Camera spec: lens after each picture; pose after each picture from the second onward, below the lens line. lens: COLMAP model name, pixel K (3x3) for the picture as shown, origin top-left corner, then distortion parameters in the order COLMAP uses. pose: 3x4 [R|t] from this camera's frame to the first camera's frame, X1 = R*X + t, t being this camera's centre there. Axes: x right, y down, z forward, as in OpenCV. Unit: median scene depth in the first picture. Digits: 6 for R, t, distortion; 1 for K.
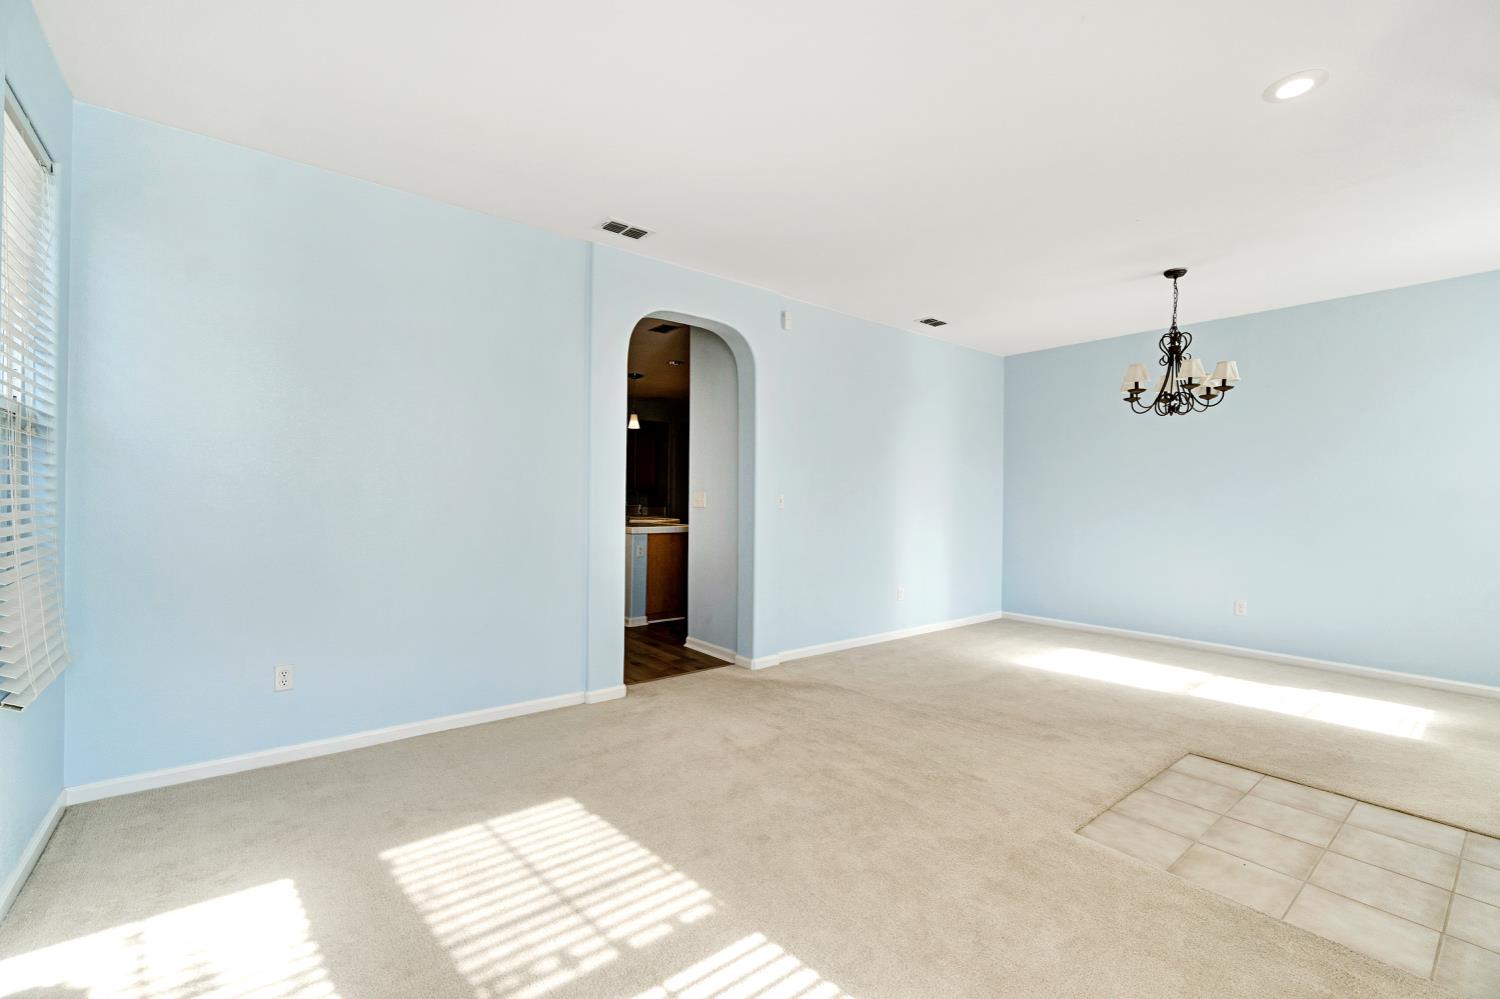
lens RADIAL K [[640.7, 0, 756.0], [0, 640.7, 496.5], [0, 0, 1]] dist [-0.002672, 0.000898]
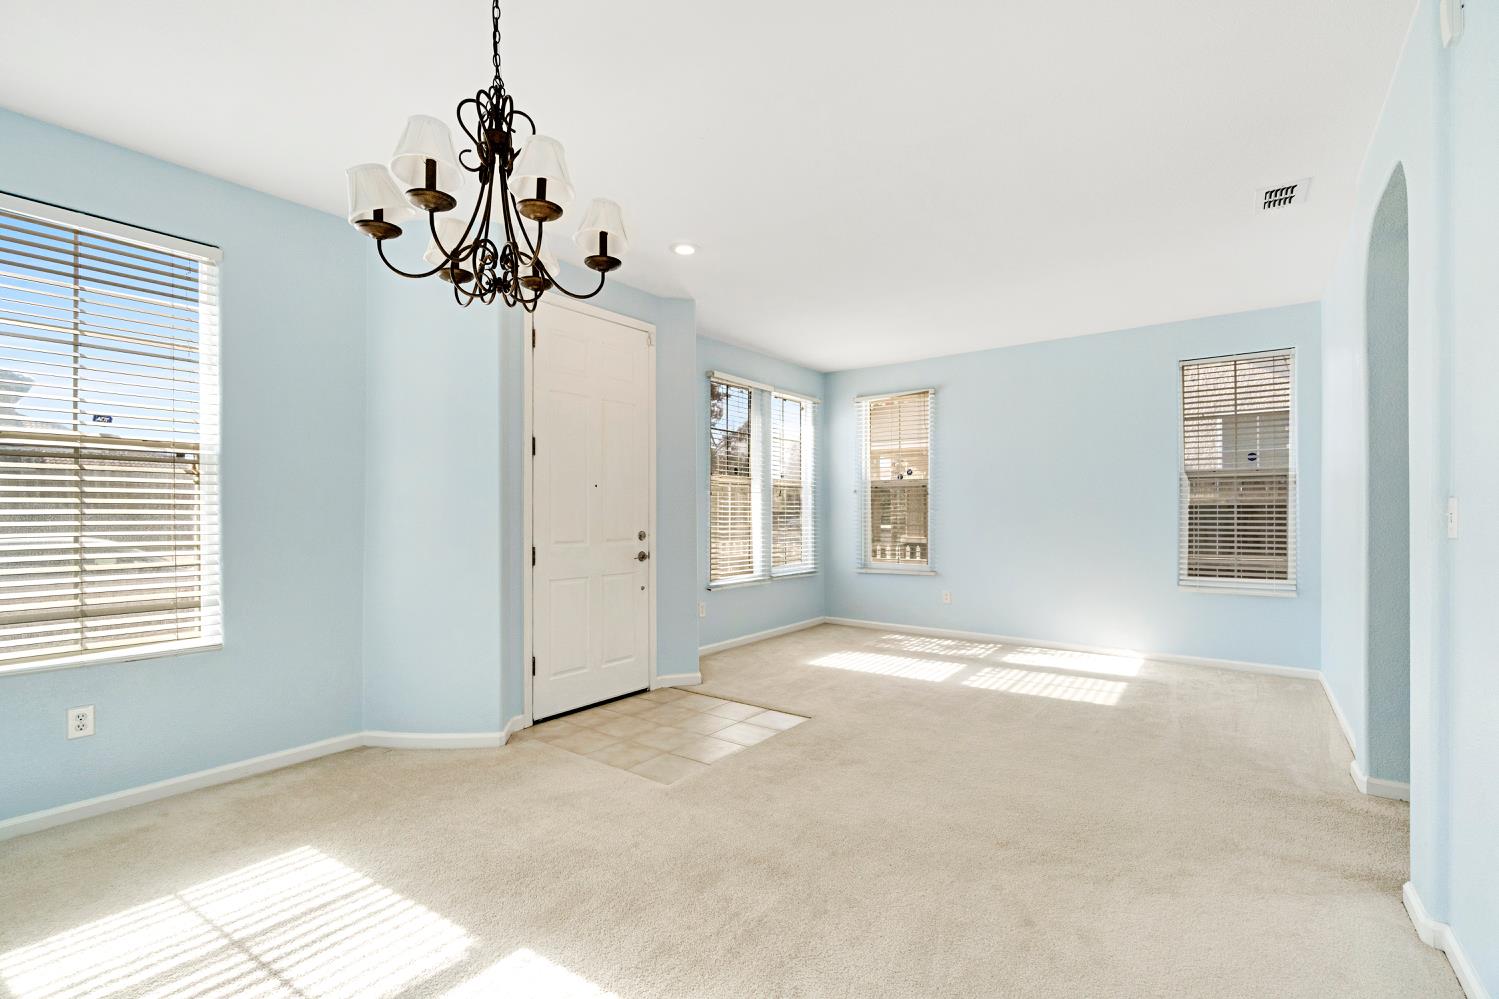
lens RADIAL K [[647.3, 0, 750.1], [0, 647.3, 519.1], [0, 0, 1]] dist [-0.001493, 0.000024]
pose [[-0.970107, -0.008262, -0.242538, 1.195073], [-0.009078, 0.999956, 0.002247, 0.026888], [0.242509, 0.004381, -0.970139, 2.904762]]
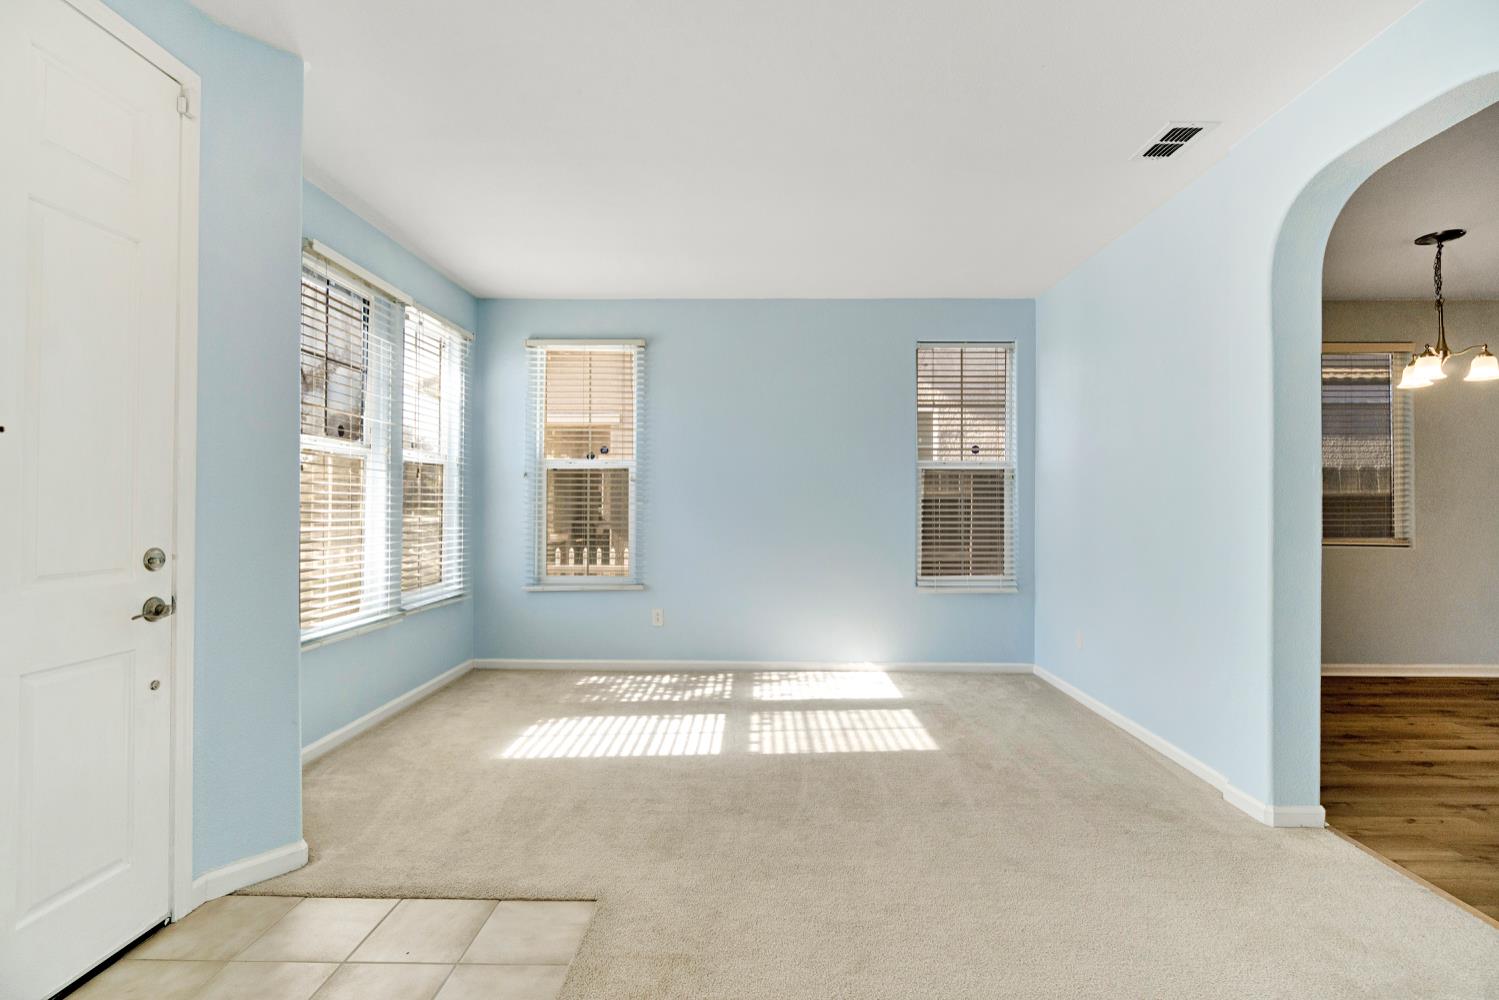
lens RADIAL K [[685.0, 0, 749.5], [0, 685.0, 500.0], [0, 0, 1]] dist [-0.002554, -0.000440]
pose [[-0.644619, -0.019245, -0.764262, 1.215302], [-0.007365, 0.999793, -0.018963, 0.019183], [0.764469, -0.006595, -0.644627, 1.985592]]
